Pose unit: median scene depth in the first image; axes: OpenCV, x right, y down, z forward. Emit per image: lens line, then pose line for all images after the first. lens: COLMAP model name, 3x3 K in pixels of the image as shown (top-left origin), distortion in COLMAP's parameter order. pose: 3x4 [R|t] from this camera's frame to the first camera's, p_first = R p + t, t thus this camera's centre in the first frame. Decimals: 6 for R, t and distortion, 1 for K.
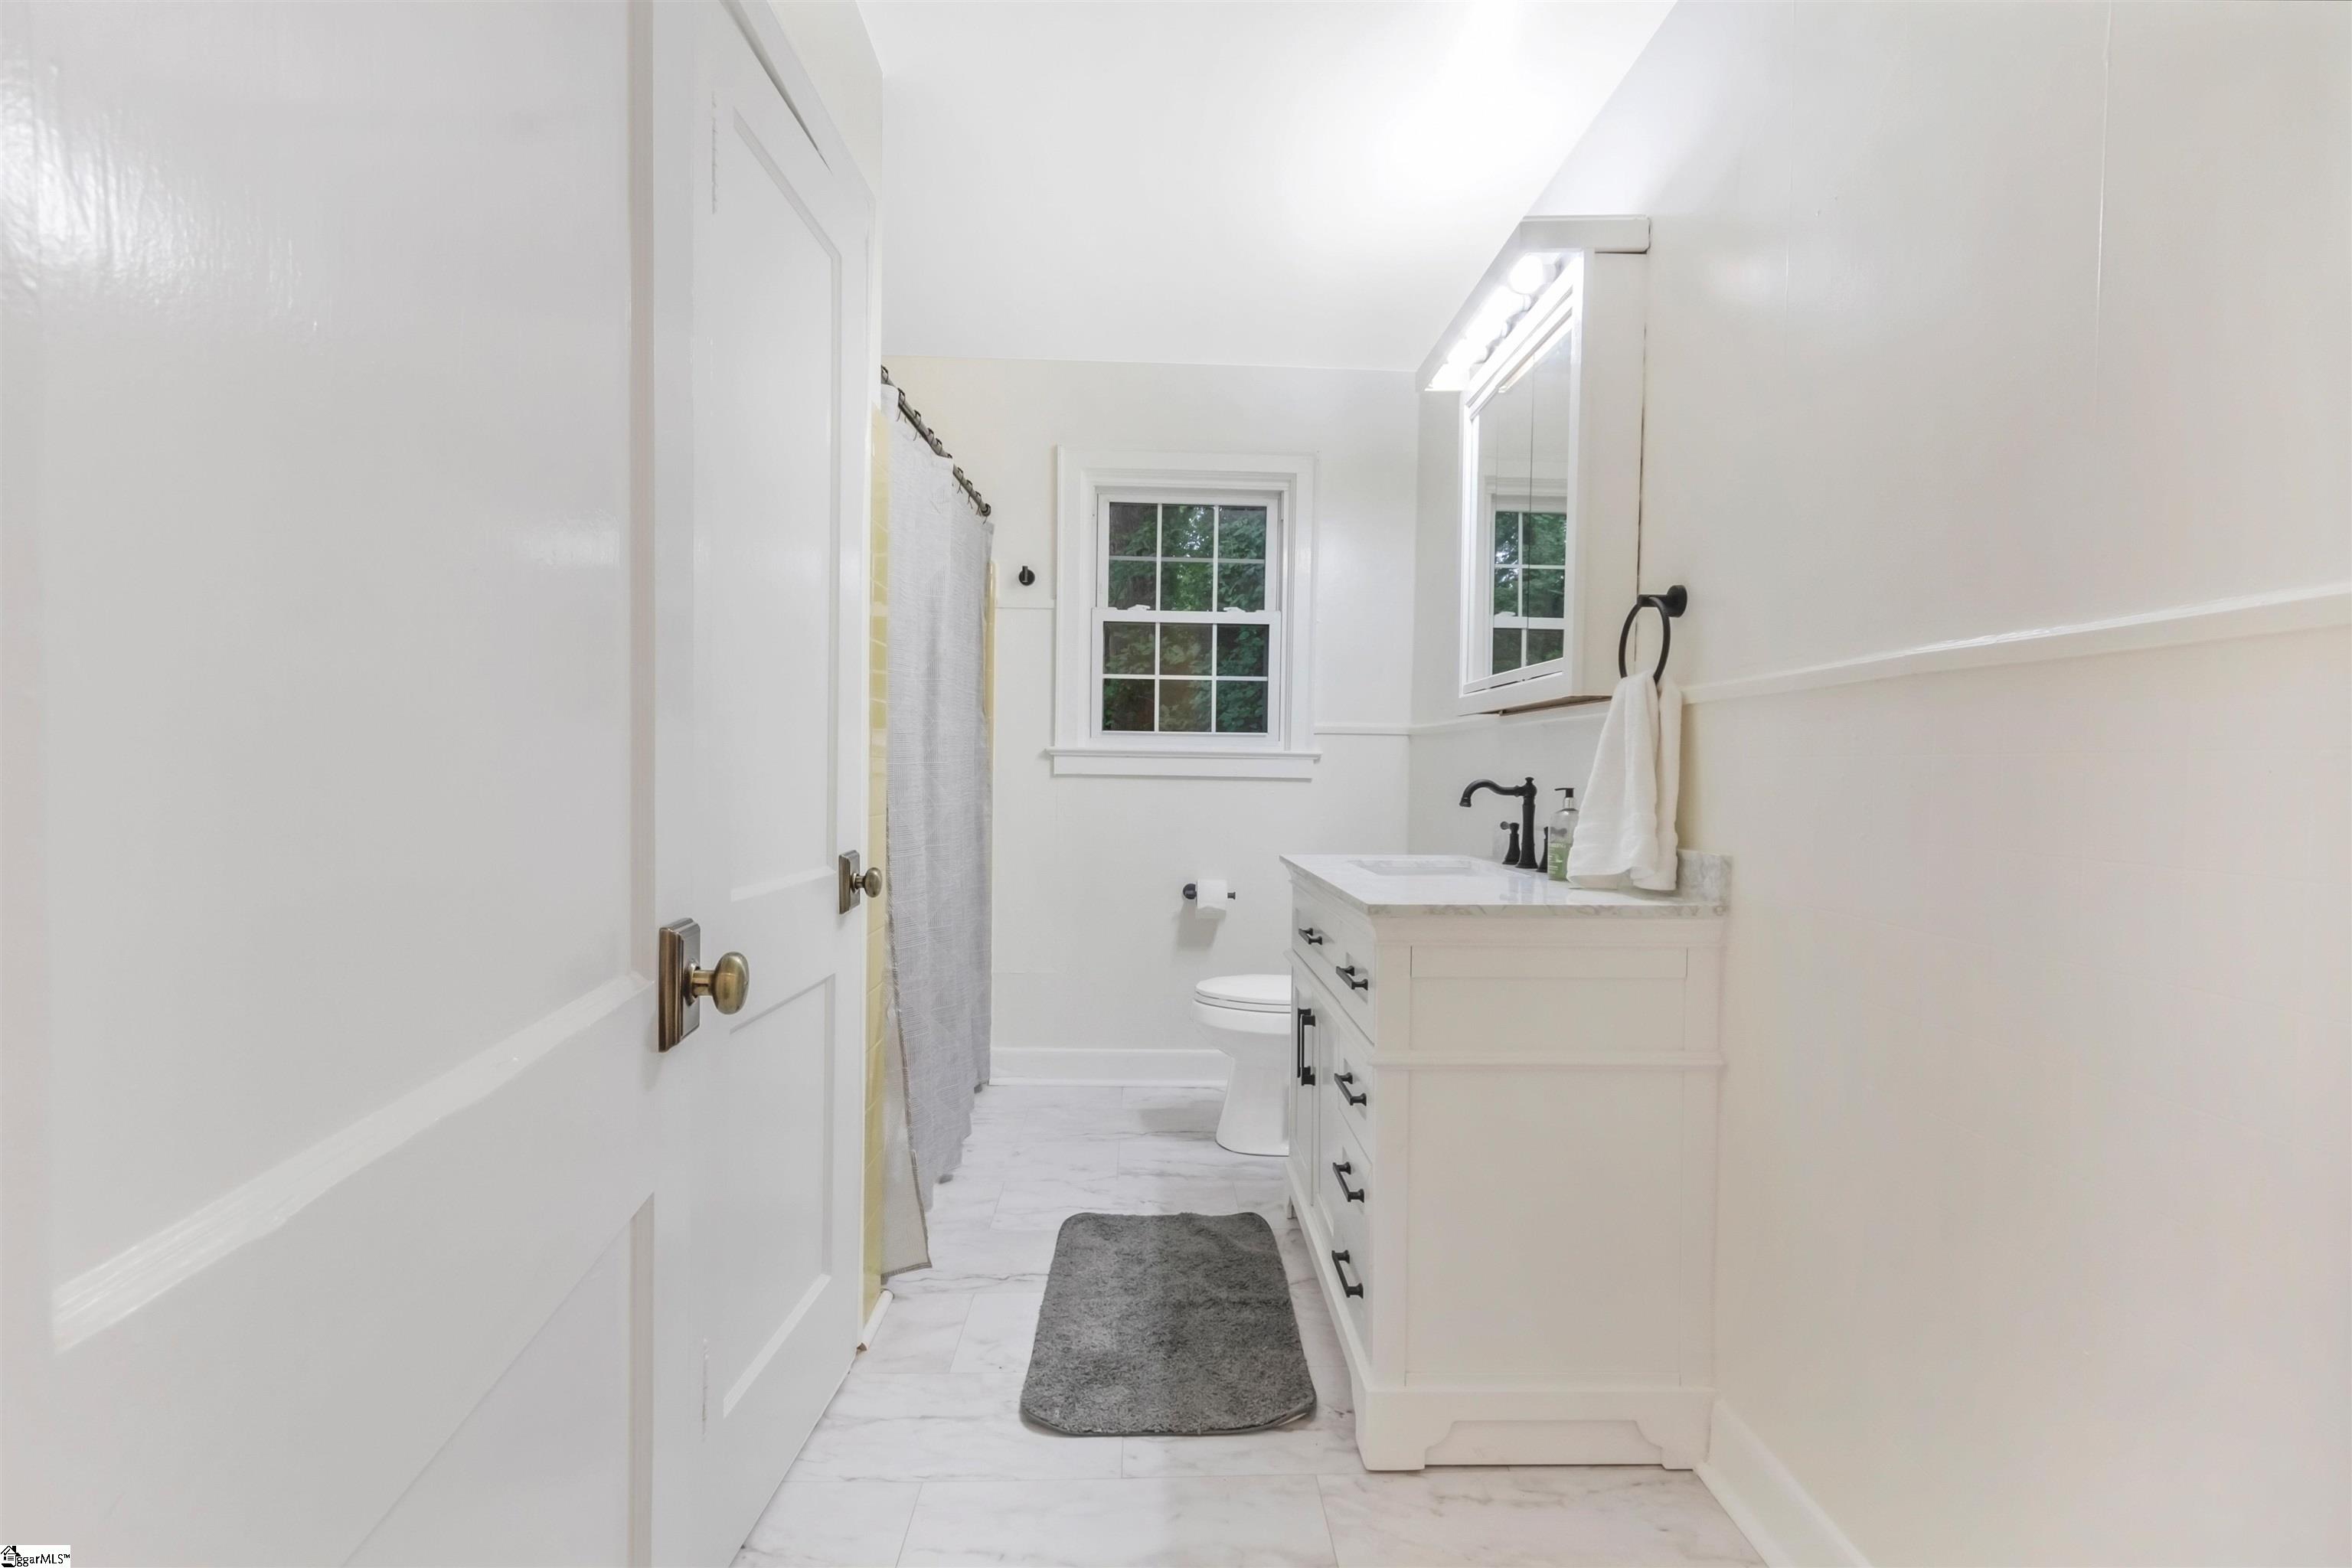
lens RADIAL K [[1090.2, 0, 1173.7], [0, 1090.2, 805.7], [0, 0, 1]] dist [0.003359, 0.000794]
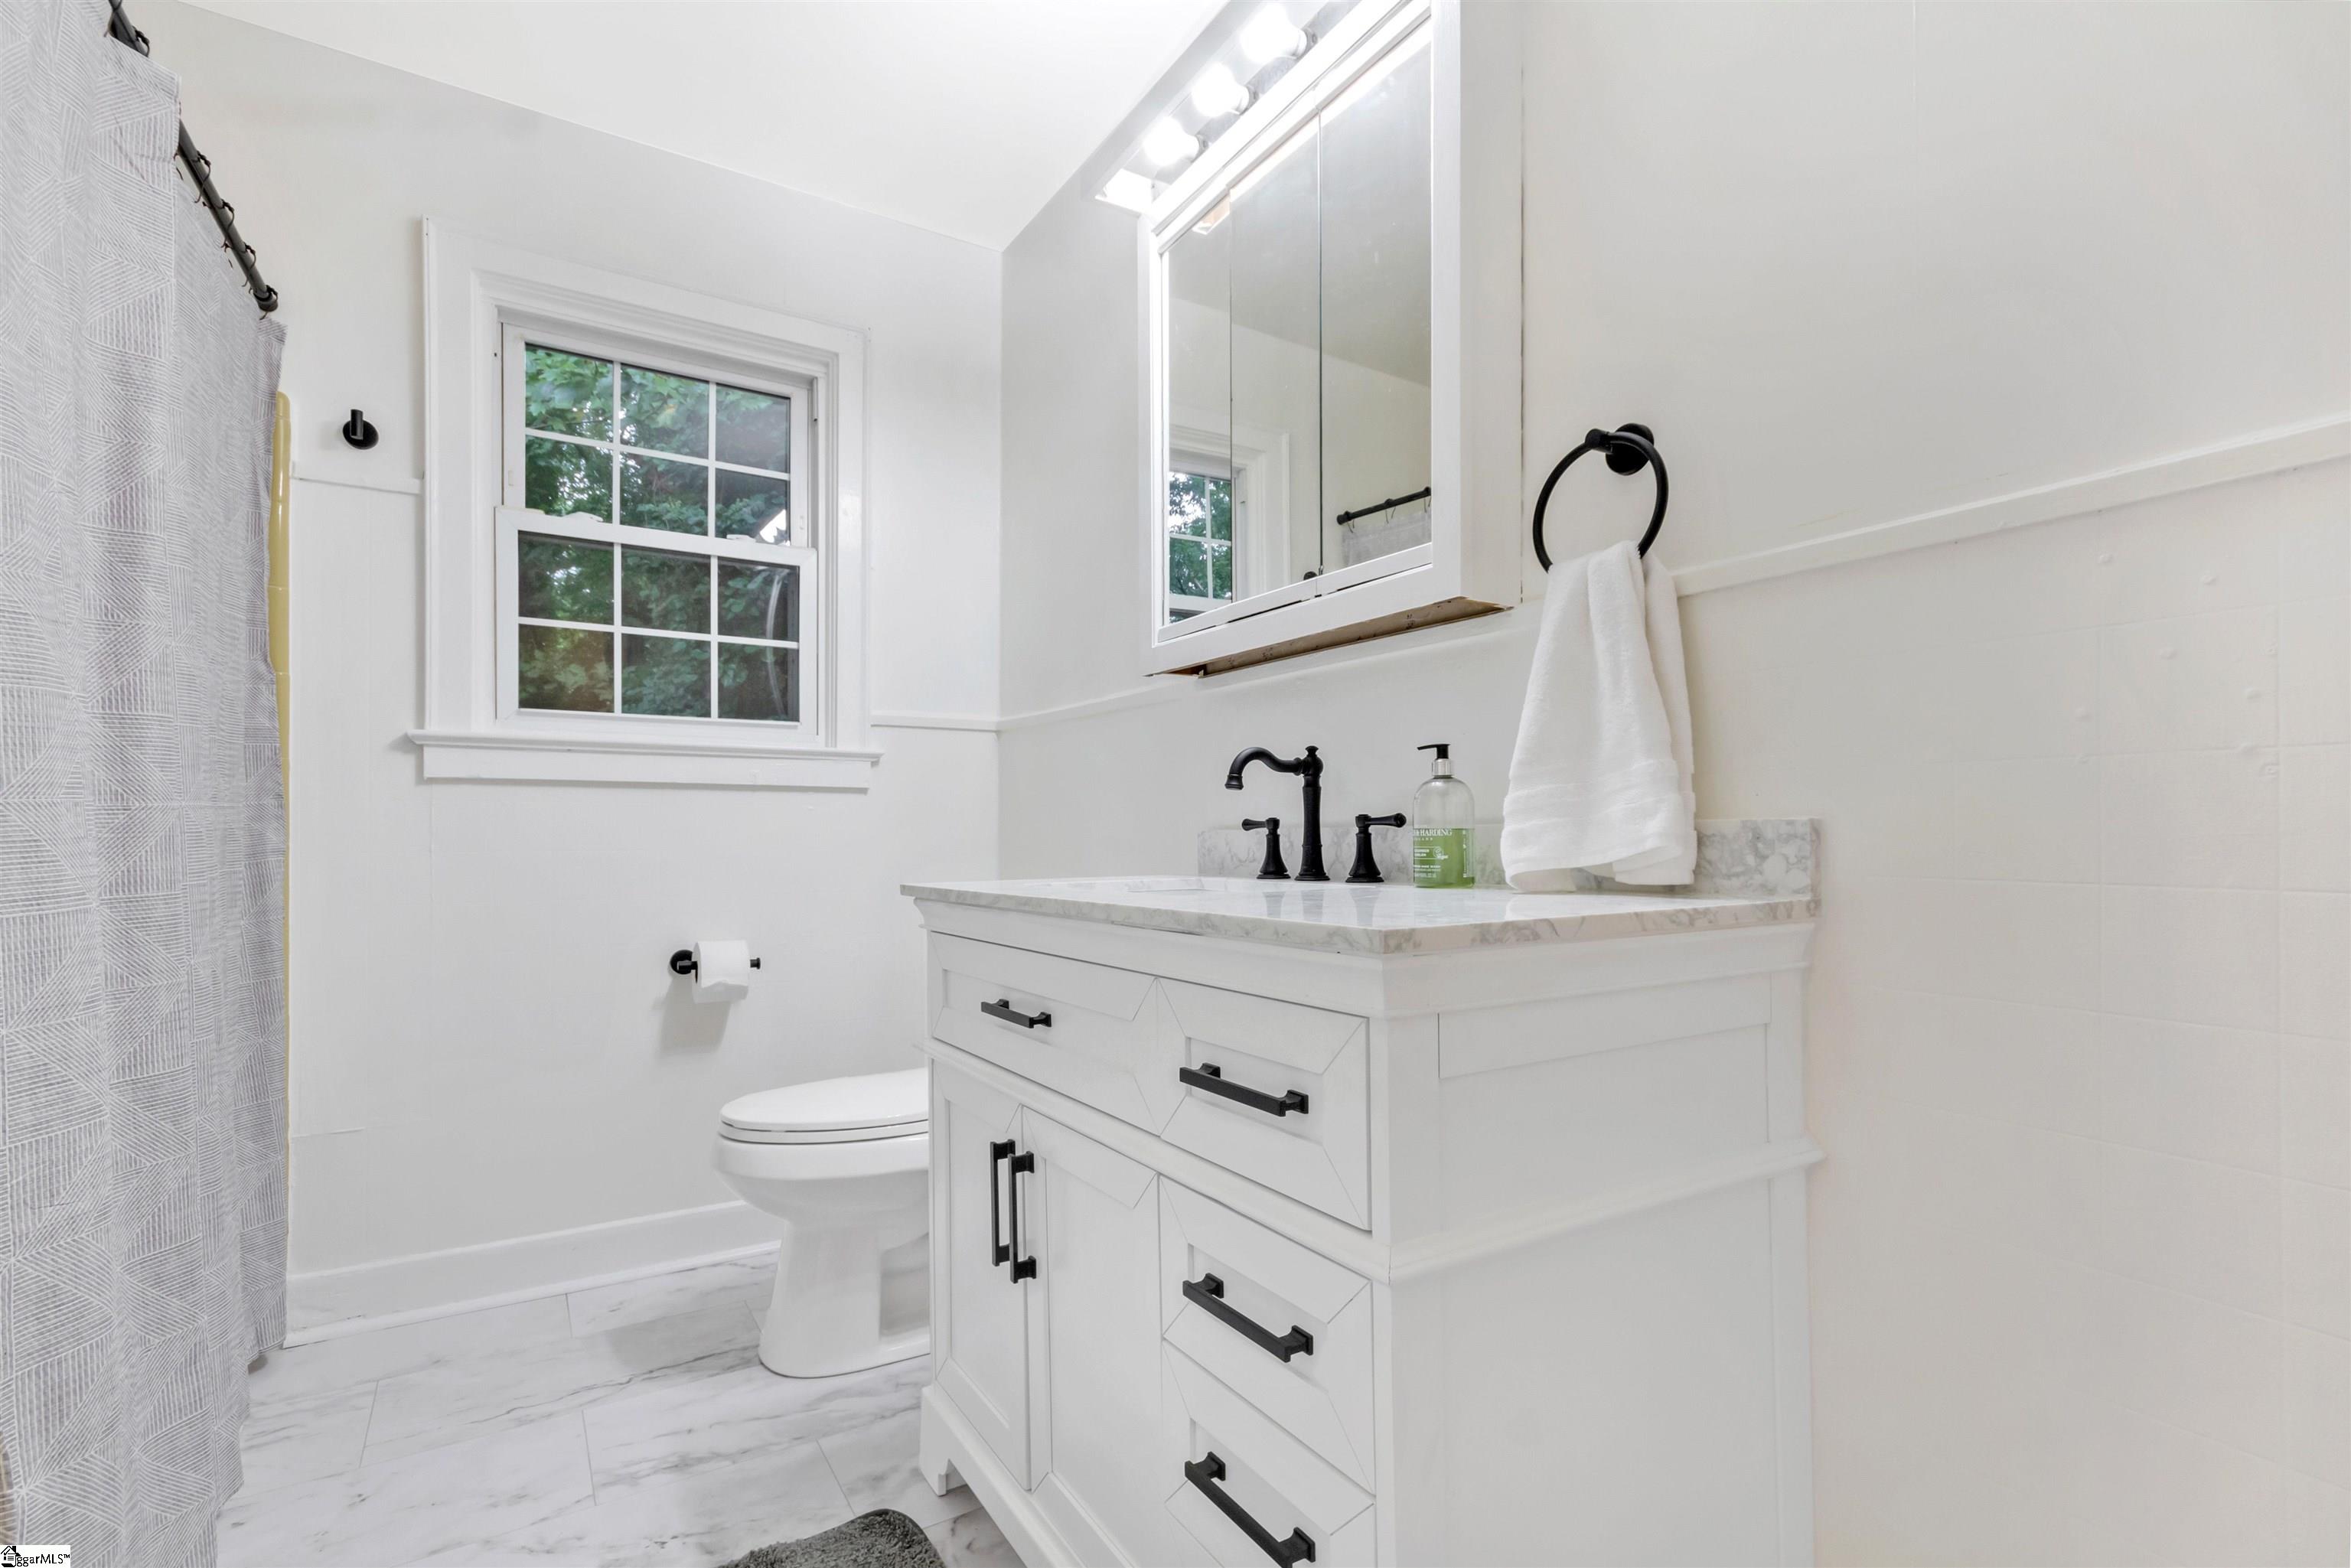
lens RADIAL K [[1082.0, 0, 1172.3], [0, 1082.0, 829.9], [0, 0, 1]] dist [0.004713, 0.000097]
pose [[0.863556, -0.012892, 0.504087, -0.059377], [0.030278, 0.999195, -0.026316, 0.027637], [-0.503342, 0.037989, 0.863252, 0.314434]]
